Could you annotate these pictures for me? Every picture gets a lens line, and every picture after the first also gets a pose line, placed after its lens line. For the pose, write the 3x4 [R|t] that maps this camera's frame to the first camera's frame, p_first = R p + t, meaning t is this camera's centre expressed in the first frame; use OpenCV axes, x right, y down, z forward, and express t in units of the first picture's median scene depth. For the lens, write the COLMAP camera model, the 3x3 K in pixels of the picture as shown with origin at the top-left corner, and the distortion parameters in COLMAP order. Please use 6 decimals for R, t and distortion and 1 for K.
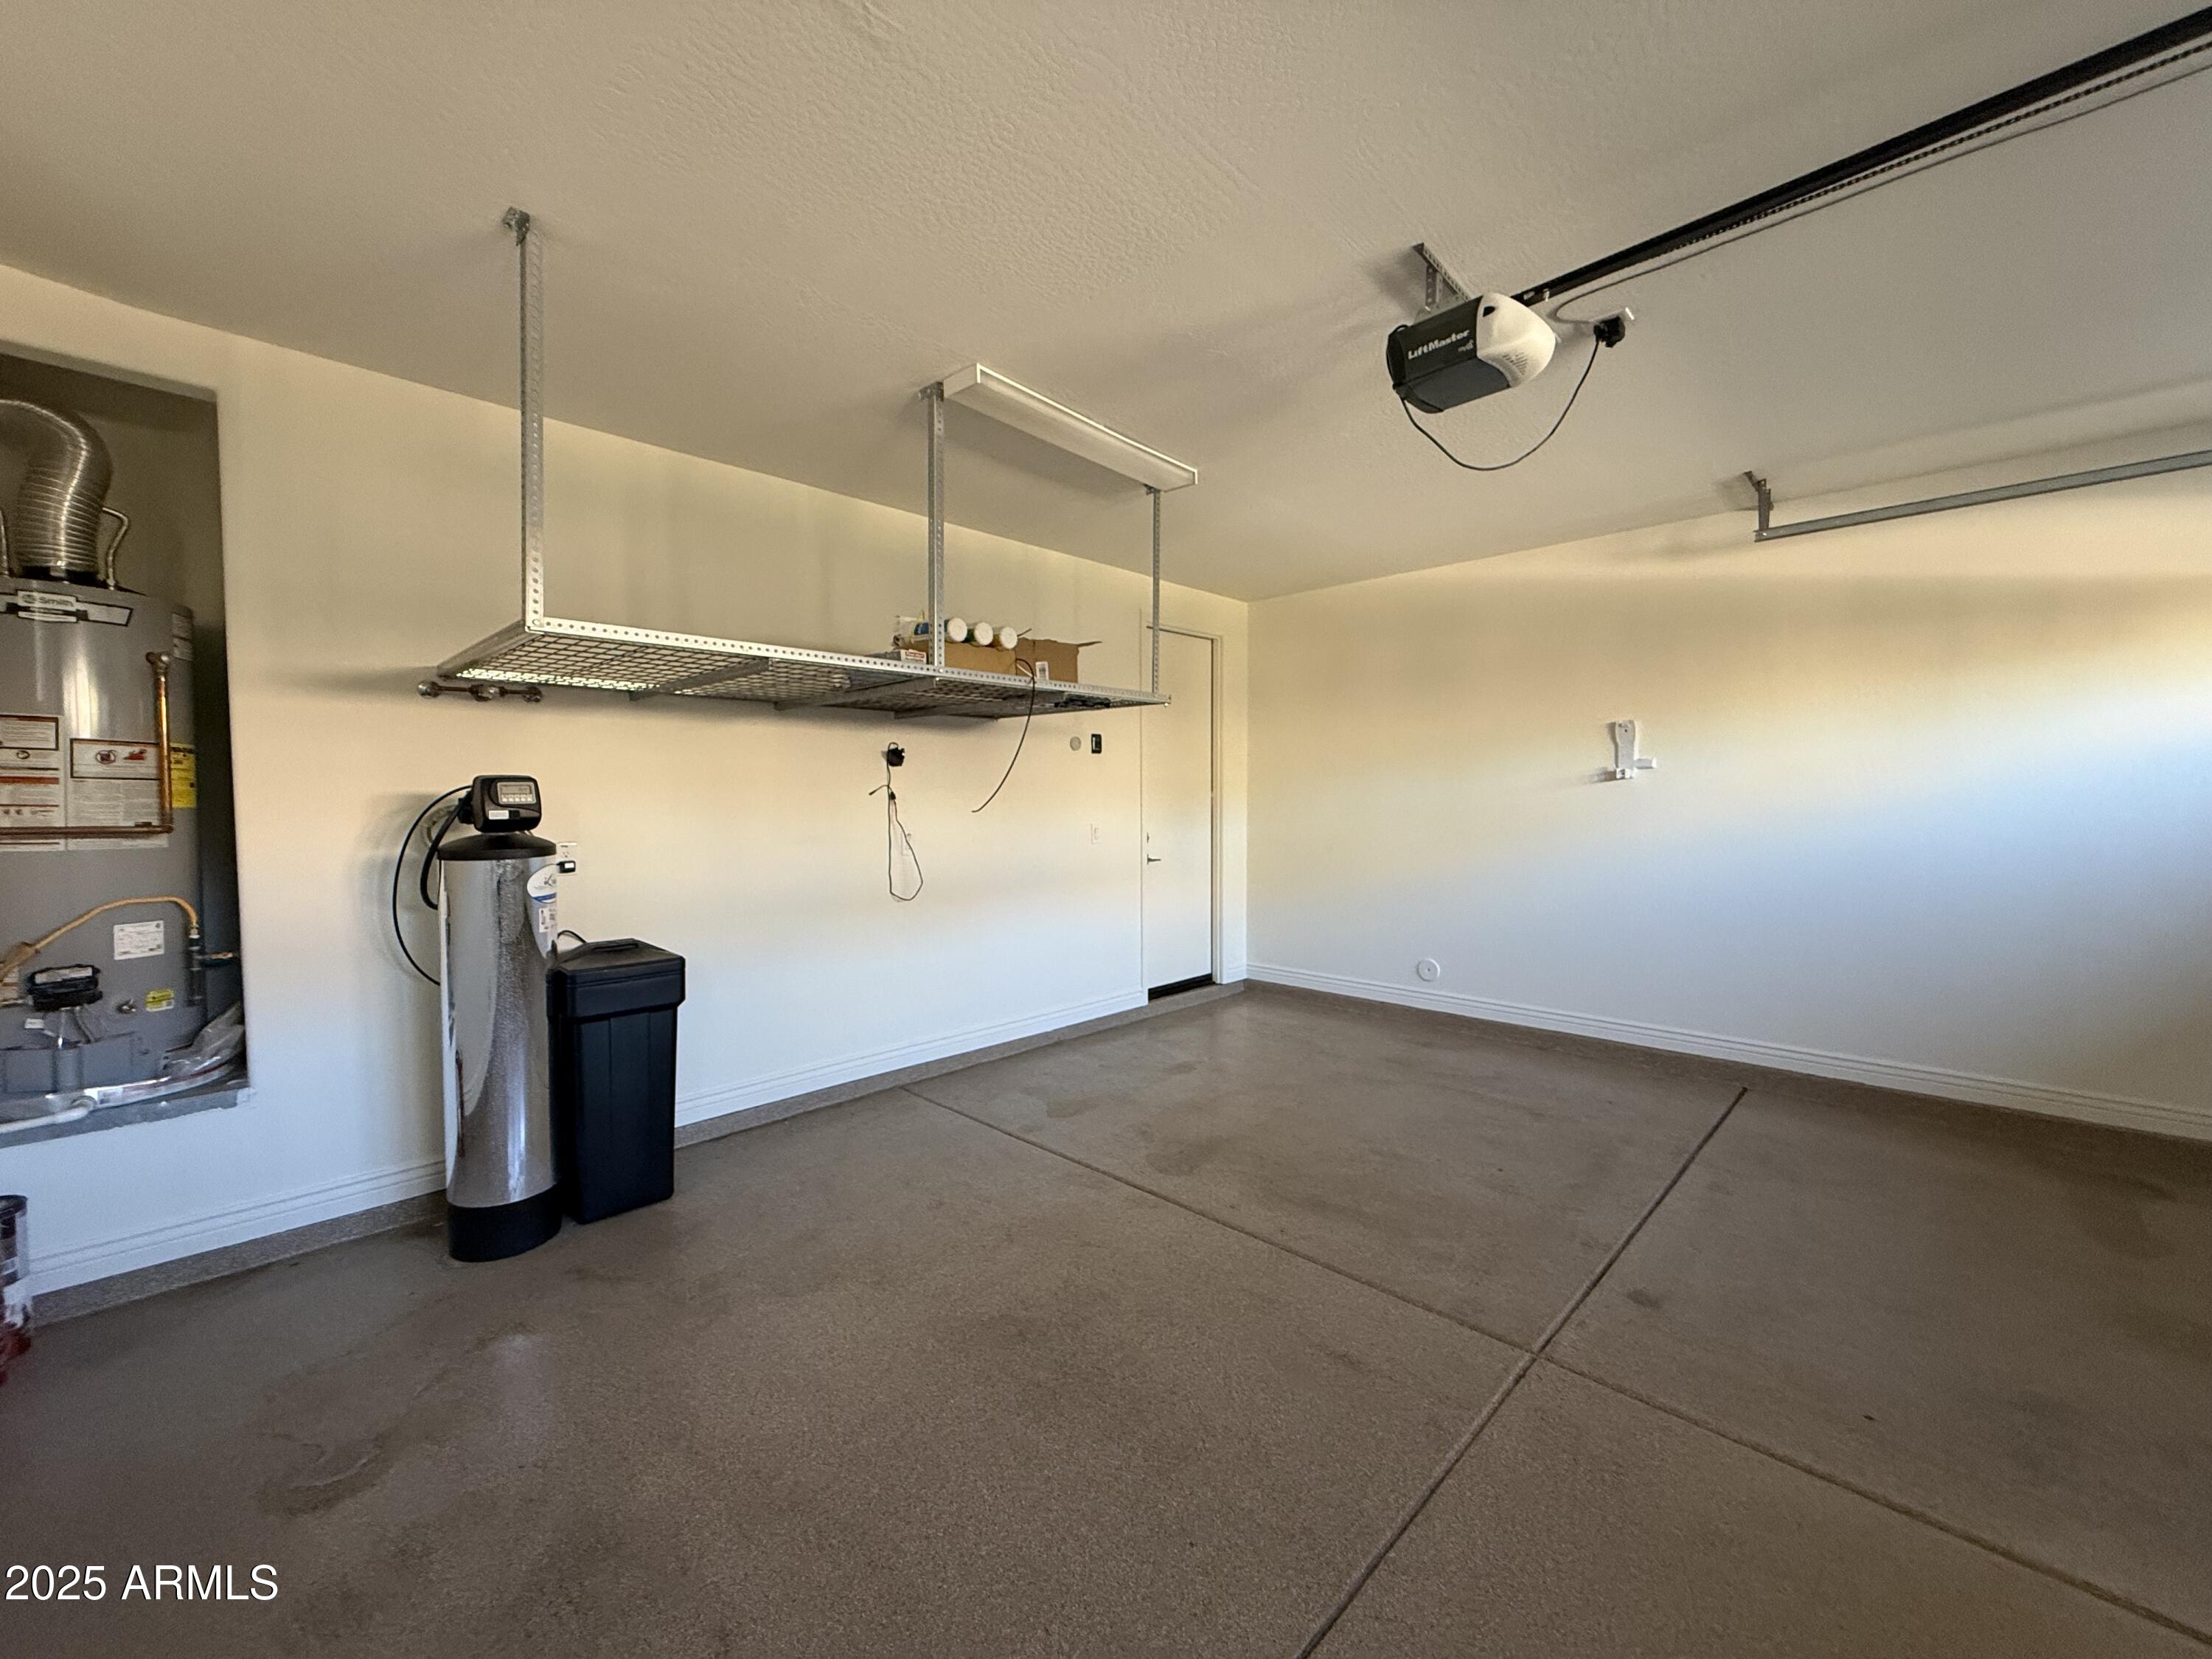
lens RADIAL K [[881.7, 0, 1102.9], [0, 881.7, 826.7], [0, 0, 1]] dist [0.000834, 0.000154]
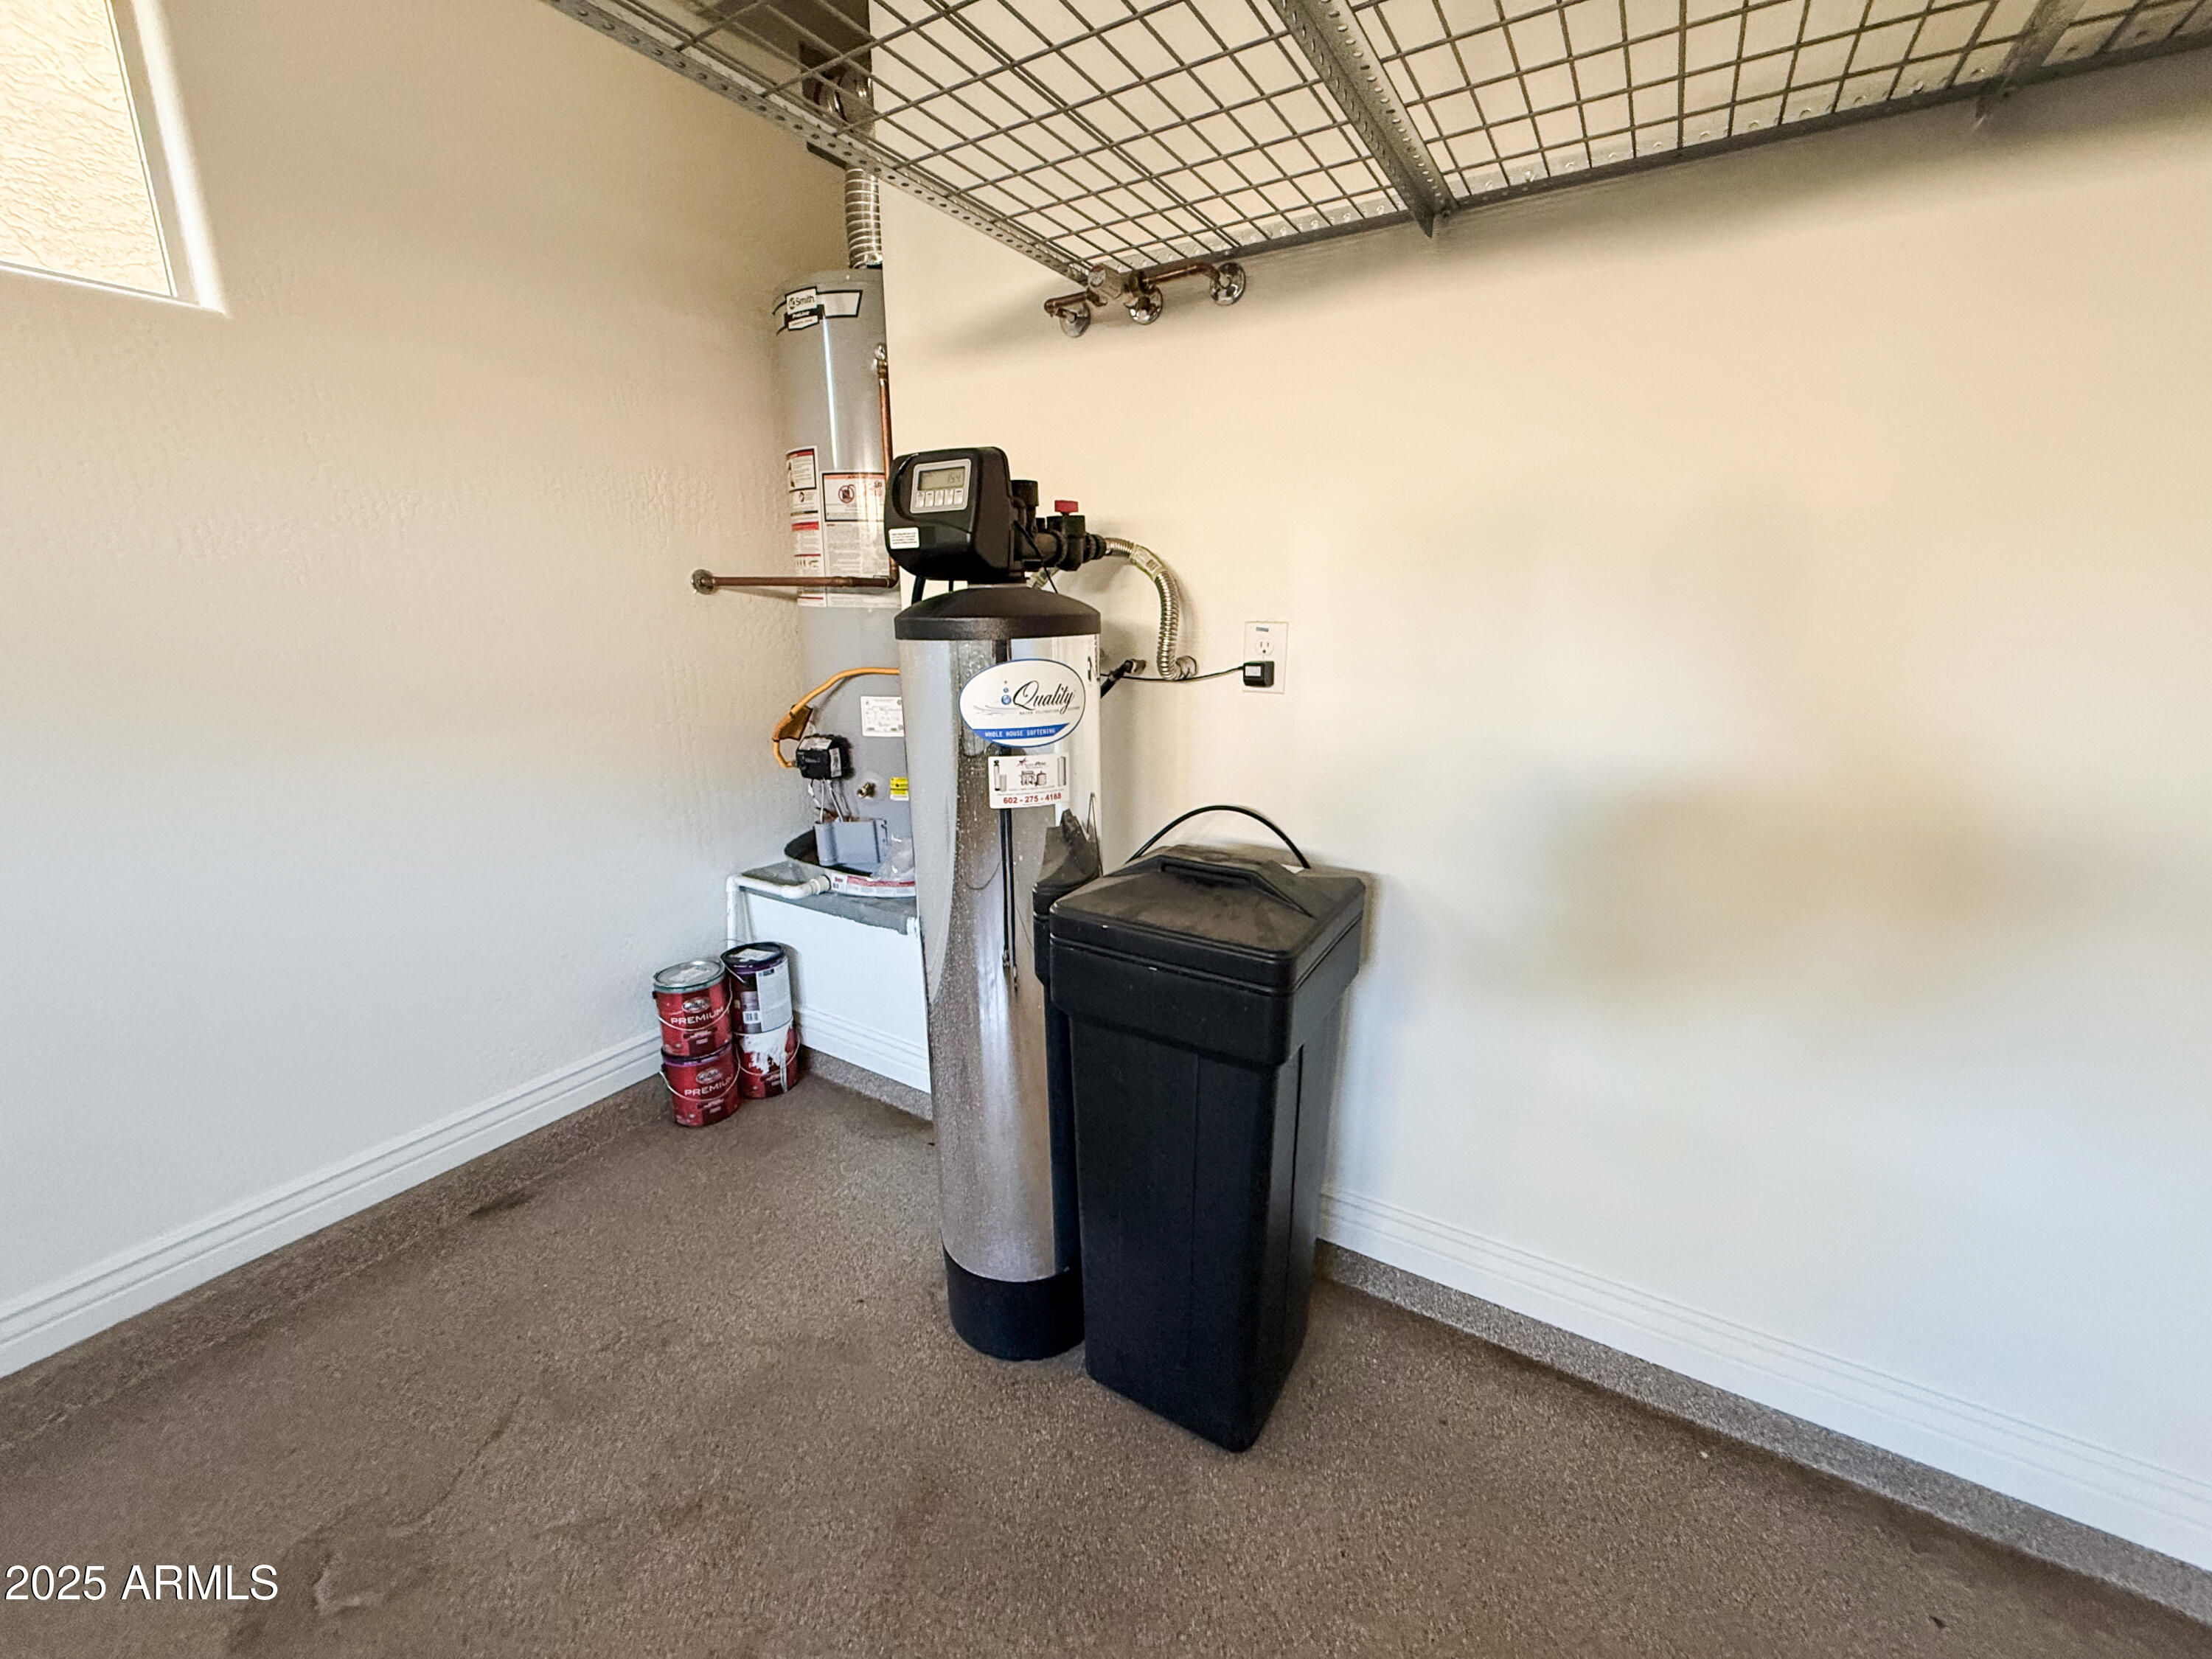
lens RADIAL K [[881.7, 0, 1102.9], [0, 881.7, 826.7], [0, 0, 1]] dist [0.000834, 0.000154]
pose [[0.198660, 0.243505, -0.949336, -0.206089], [-0.030888, 0.969717, 0.242269, 0.017414], [0.979582, -0.018806, 0.200165, 1.058391]]
